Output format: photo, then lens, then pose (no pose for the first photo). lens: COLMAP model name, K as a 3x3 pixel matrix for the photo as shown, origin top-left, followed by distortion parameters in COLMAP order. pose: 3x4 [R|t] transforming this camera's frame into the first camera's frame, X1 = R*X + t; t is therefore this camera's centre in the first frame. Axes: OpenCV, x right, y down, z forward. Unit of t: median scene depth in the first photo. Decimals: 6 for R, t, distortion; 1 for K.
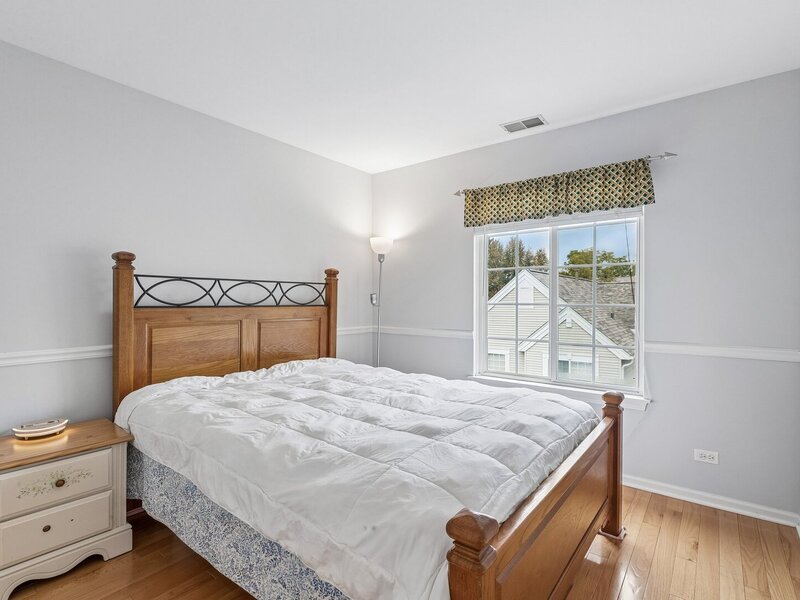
lens RADIAL K [[409.6, 0, 394.7], [0, 409.6, 298.8], [0, 0, 1]] dist [0.004623, 0.000558]
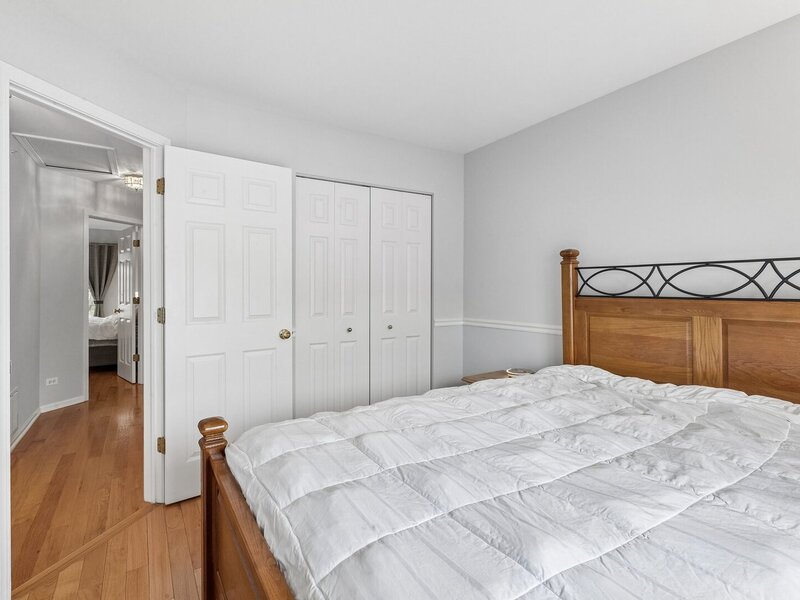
lens RADIAL K [[409.6, 0, 393.8], [0, 409.6, 295.0], [0, 0, 1]] dist [0.004623, 0.000558]
pose [[-0.347197, 0.010023, -0.937739, 0.533009], [-0.000388, 0.999941, 0.010831, 0.004395], [0.937792, 0.004124, -0.347173, 0.791272]]
